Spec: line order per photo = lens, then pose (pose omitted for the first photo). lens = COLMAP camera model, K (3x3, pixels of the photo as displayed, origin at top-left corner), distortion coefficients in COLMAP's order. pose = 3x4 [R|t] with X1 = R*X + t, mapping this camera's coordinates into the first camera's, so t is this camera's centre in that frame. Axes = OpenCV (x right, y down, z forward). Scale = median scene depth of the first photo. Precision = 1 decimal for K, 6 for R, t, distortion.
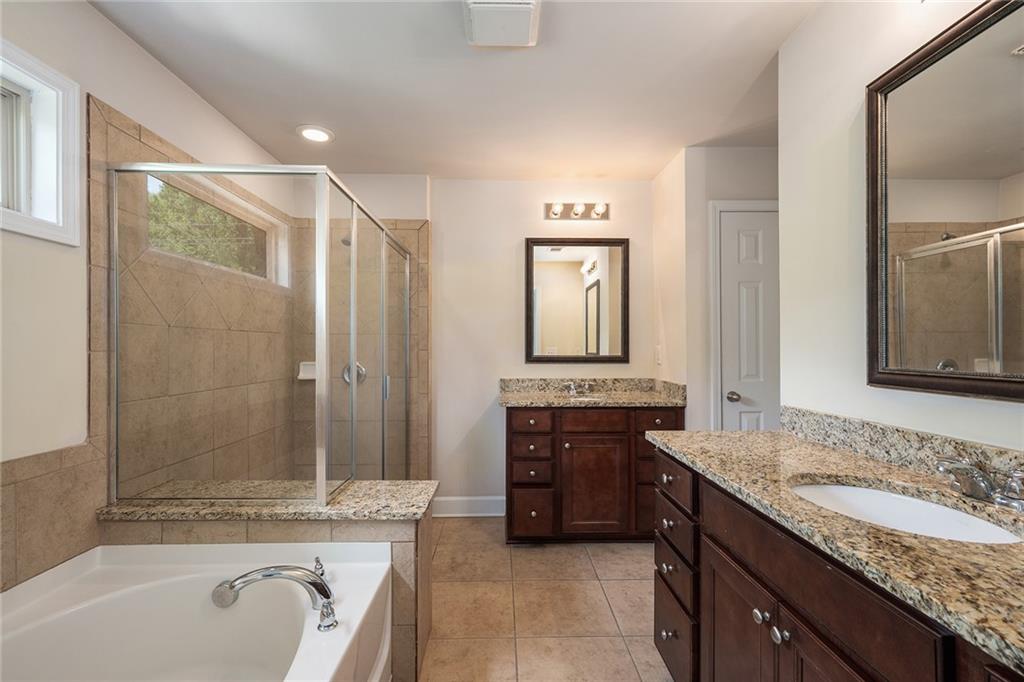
lens RADIAL K [[467.2, 0, 510.9], [0, 467.2, 341.7], [0, 0, 1]] dist [0.003248, 0.000171]
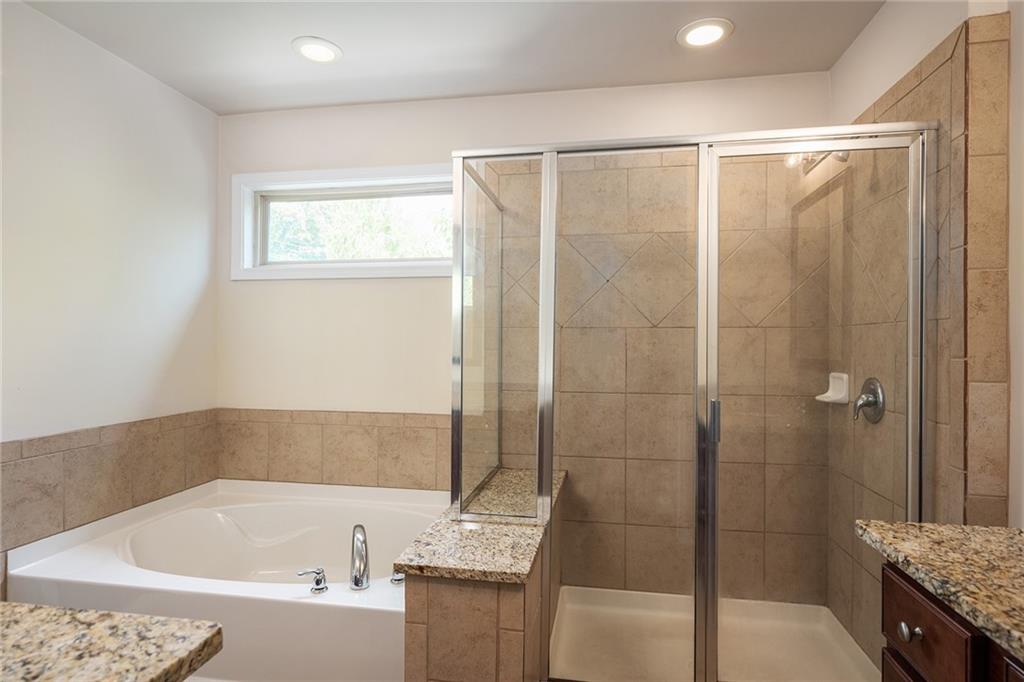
lens RADIAL K [[557.6, 0, 510.9], [0, 557.6, 341.8], [0, 0, 1]] dist [0.003006, 0.000532]
pose [[-0.195139, -0.005154, -0.980762, 0.567263], [0.000502, 0.999986, -0.005355, 0.007853], [0.980776, -0.001538, -0.195133, 1.159210]]
